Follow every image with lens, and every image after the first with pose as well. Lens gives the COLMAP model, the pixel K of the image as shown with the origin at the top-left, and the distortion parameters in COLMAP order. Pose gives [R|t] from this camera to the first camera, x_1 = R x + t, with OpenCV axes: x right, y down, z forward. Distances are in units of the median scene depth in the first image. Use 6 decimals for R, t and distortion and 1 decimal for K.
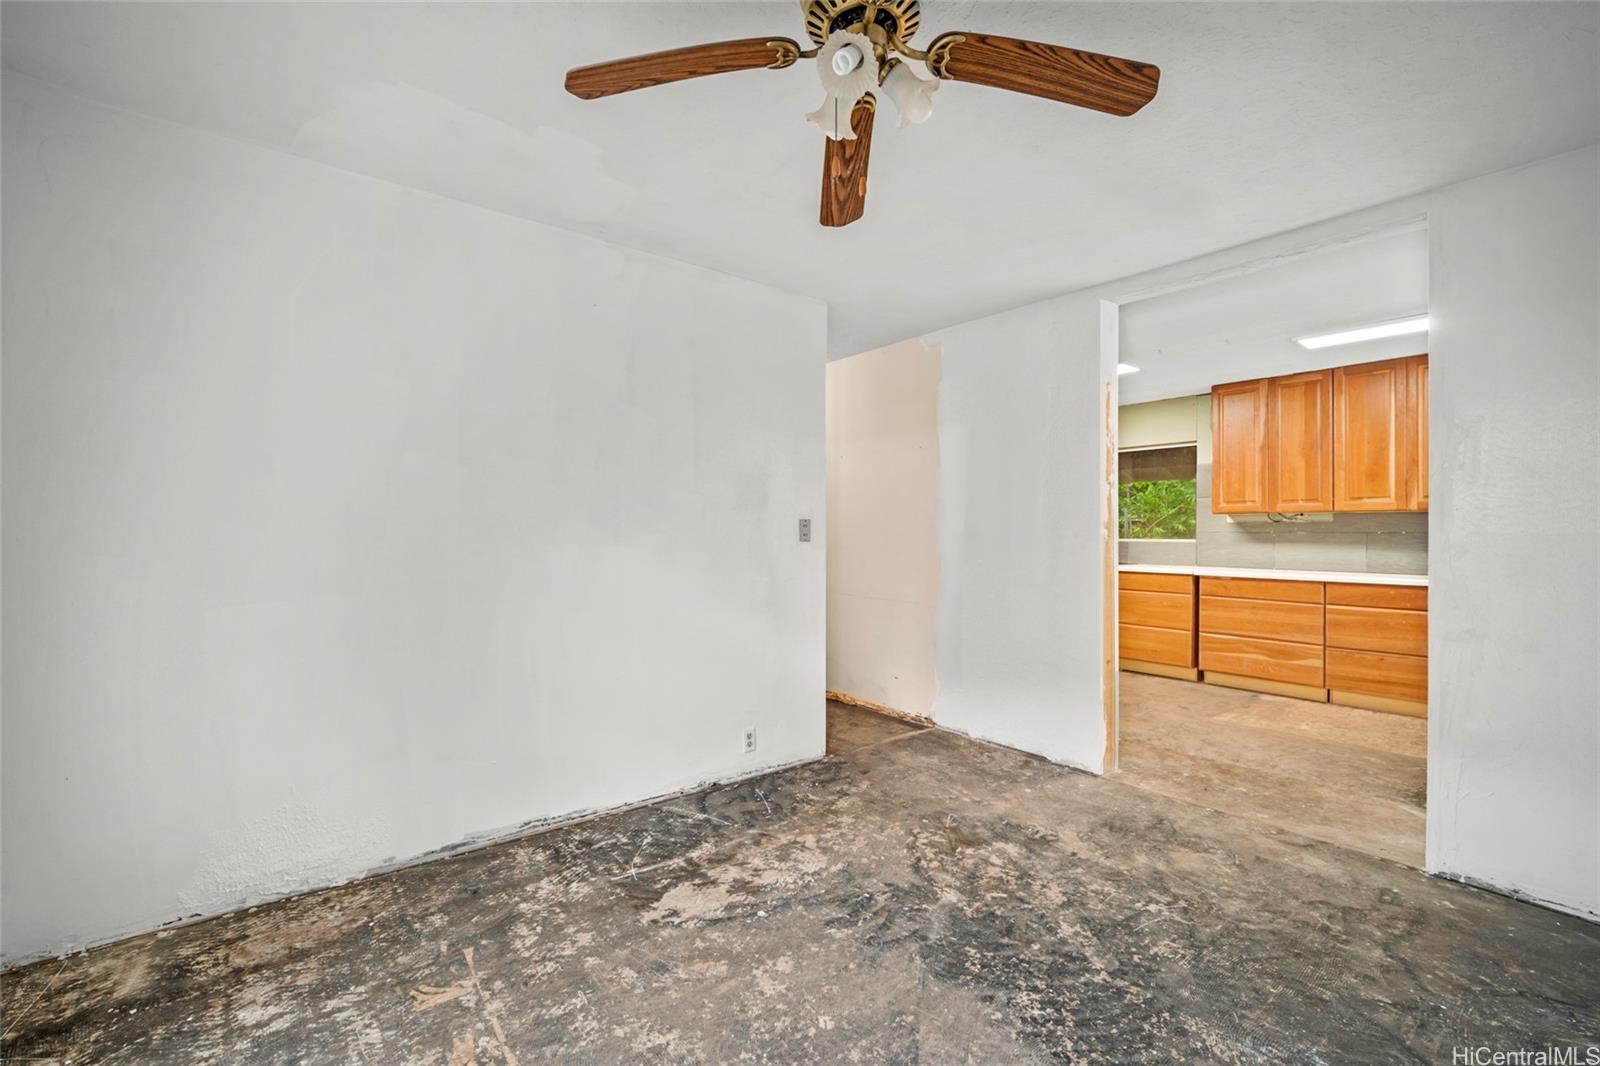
lens RADIAL K [[695.8, 0, 800.2], [0, 695.8, 529.1], [0, 0, 1]] dist [-0.005651, 0.001653]
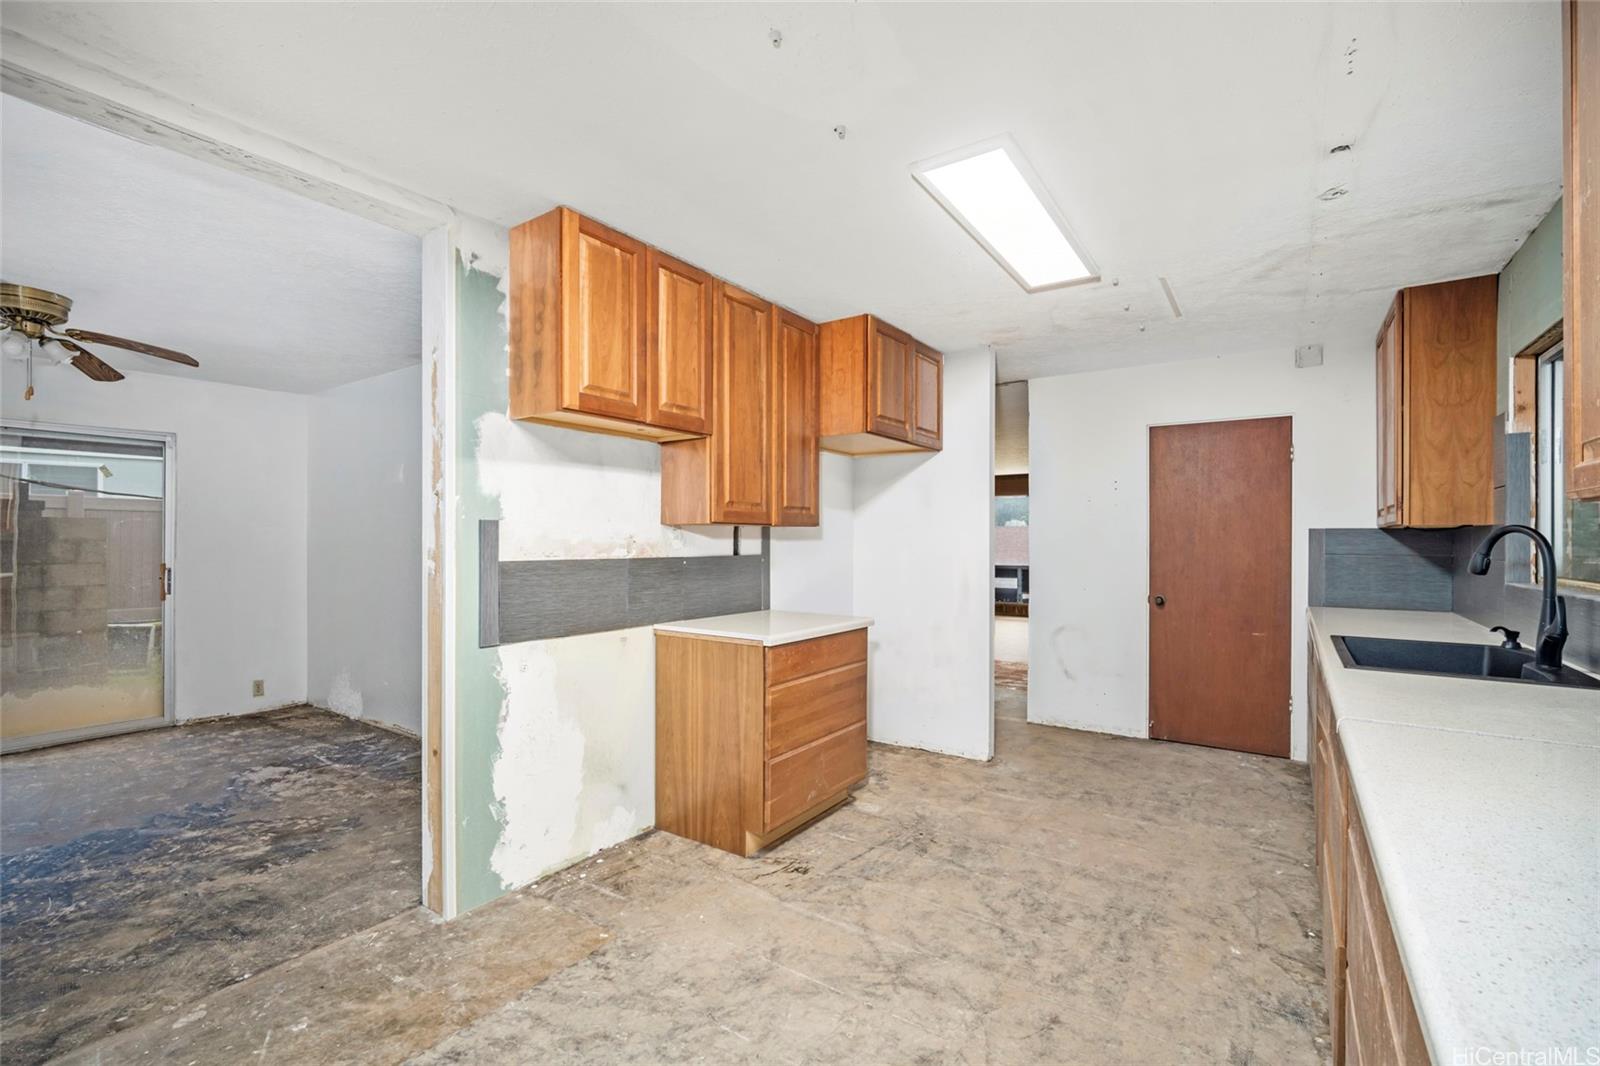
lens RADIAL K [[695.8, 0, 802.0], [0, 695.8, 538.9], [0, 0, 1]] dist [-0.005651, 0.001653]
pose [[0.290629, -0.010322, -0.956780, 1.584989], [0.001048, 0.999945, -0.010470, -0.018611], [0.956835, 0.002040, 0.290623, 1.497736]]
